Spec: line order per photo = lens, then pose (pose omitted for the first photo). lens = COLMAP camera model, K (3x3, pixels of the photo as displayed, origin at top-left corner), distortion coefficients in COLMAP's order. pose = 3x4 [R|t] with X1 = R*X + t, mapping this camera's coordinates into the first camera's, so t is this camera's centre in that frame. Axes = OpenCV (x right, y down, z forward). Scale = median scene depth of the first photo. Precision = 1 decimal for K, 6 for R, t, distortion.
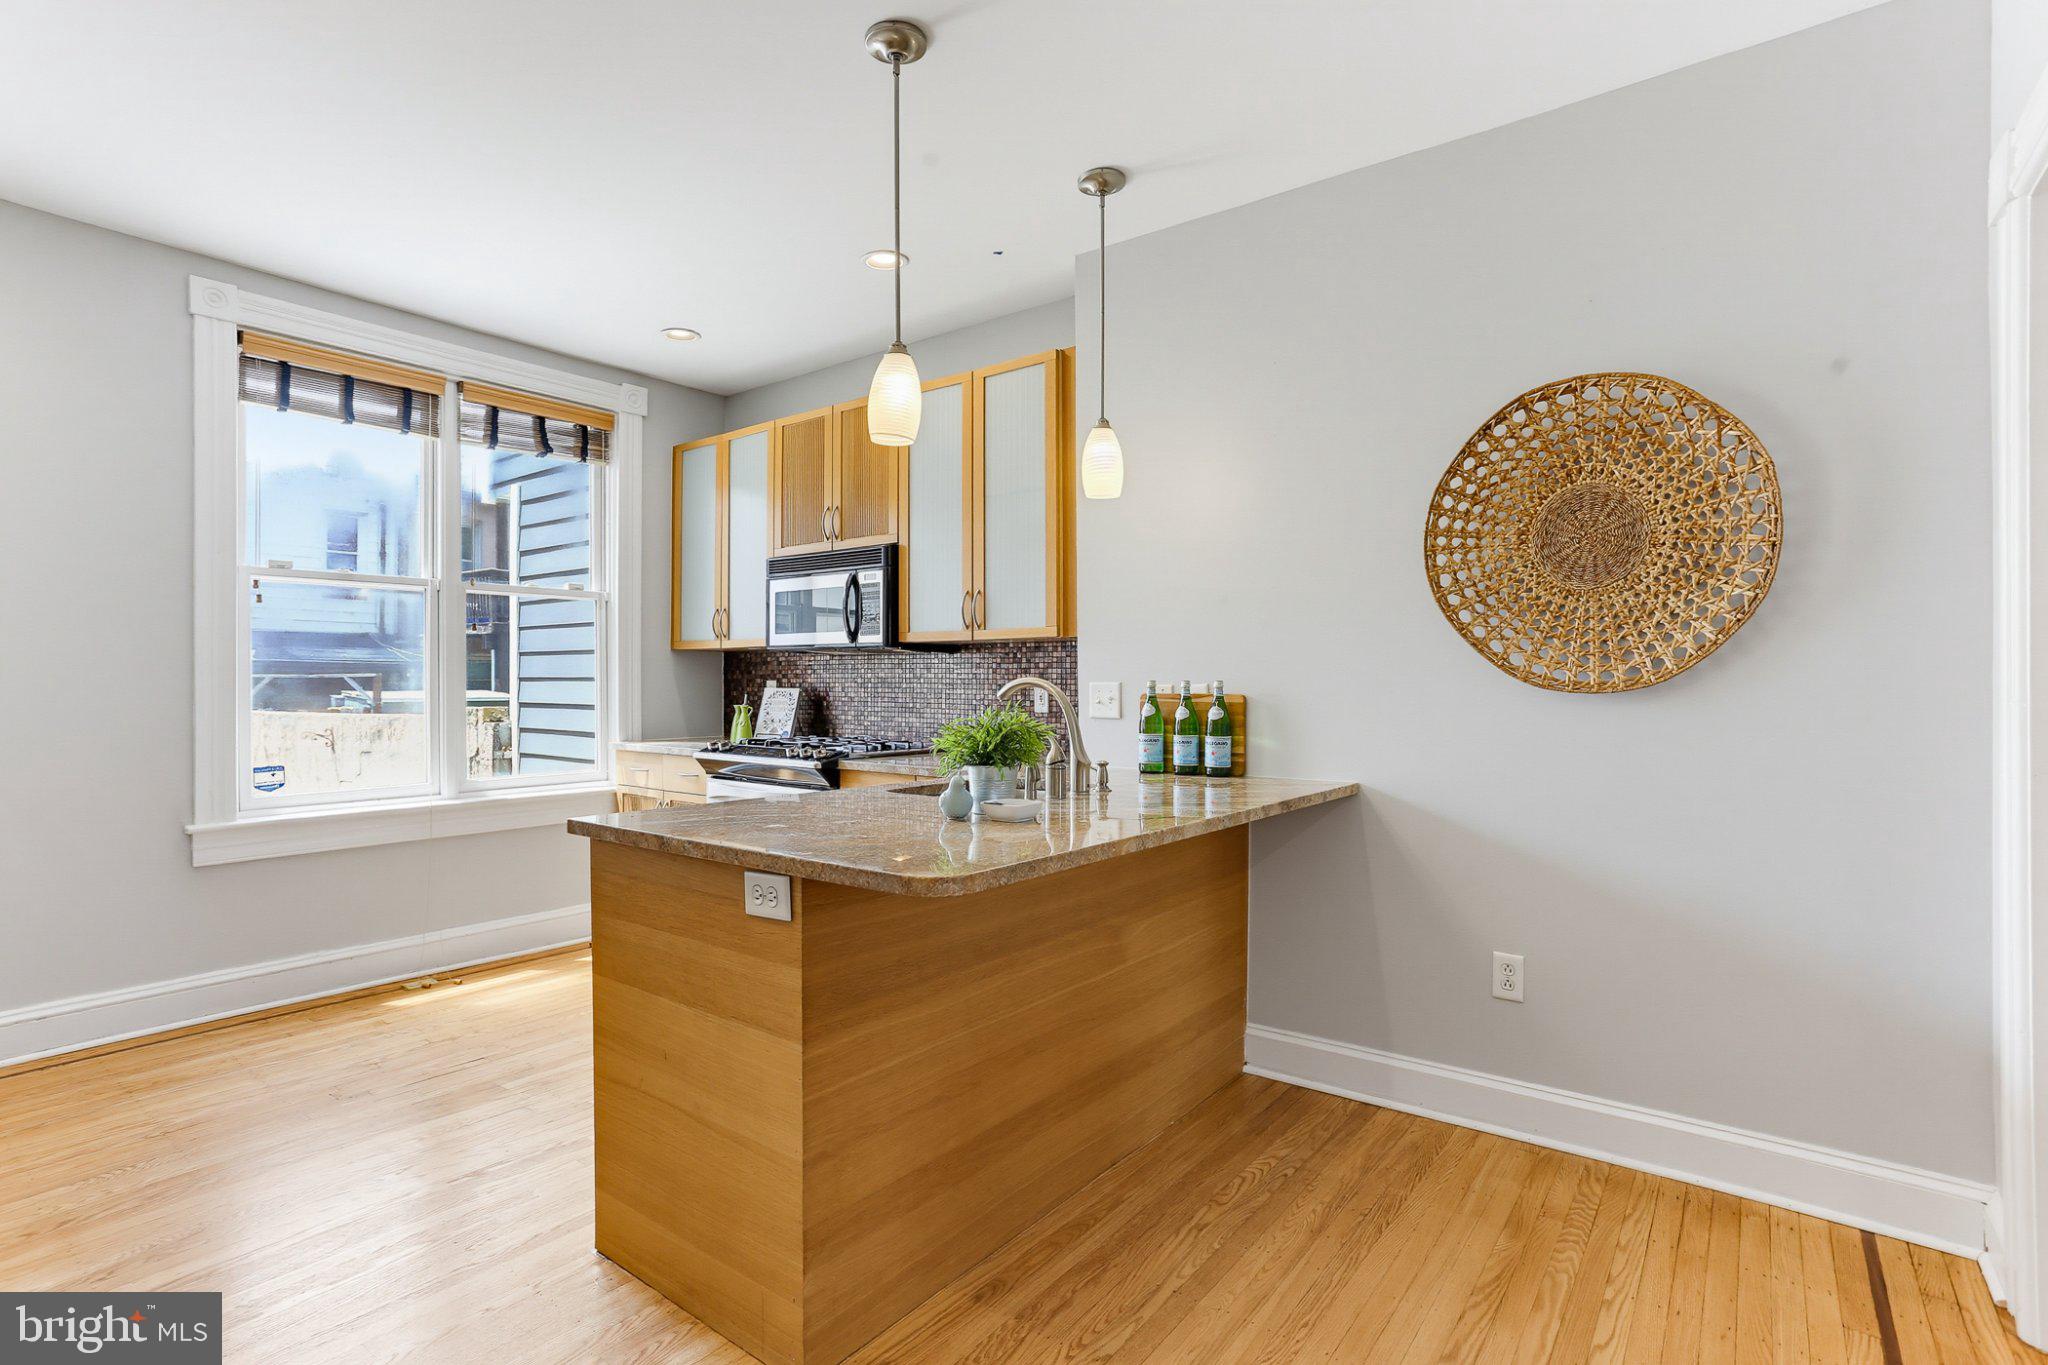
lens RADIAL K [[986.8, 0, 1028.9], [0, 986.8, 659.9], [0, 0, 1]] dist [-0.016833, 0.000573]
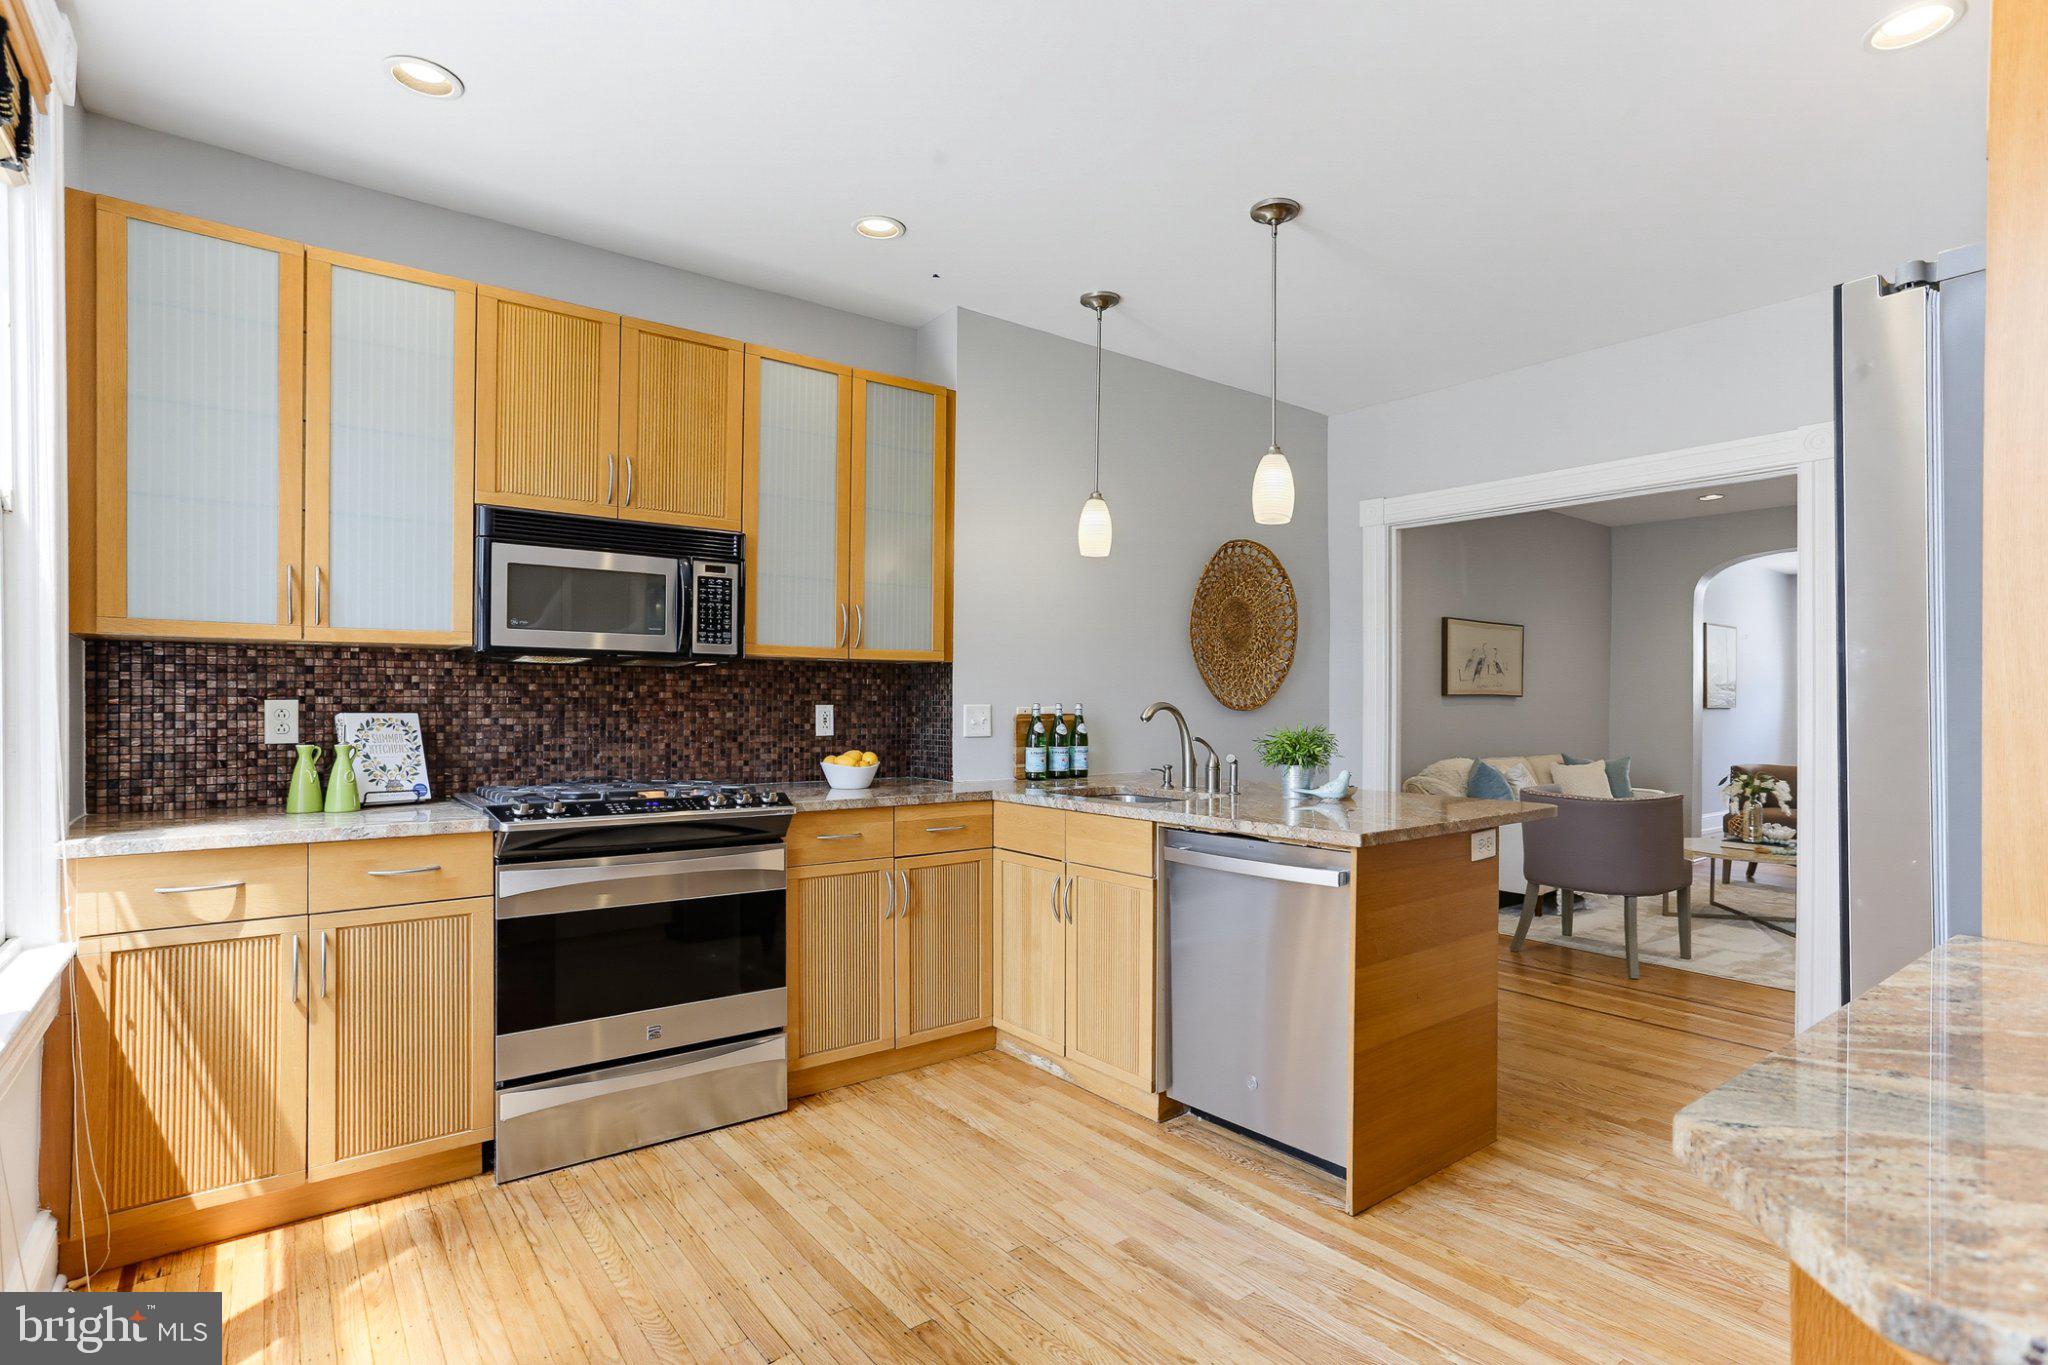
lens RADIAL K [[1006.3, 0, 1024.0], [0, 1006.3, 682.5], [0, 0, 1]] dist [-0.019685, 0.000171]
pose [[0.261800, 0.018860, 0.964938, -1.012312], [-0.024300, 0.999621, -0.012945, 0.011403], [-0.964816, -0.020059, 0.262159, 0.660795]]
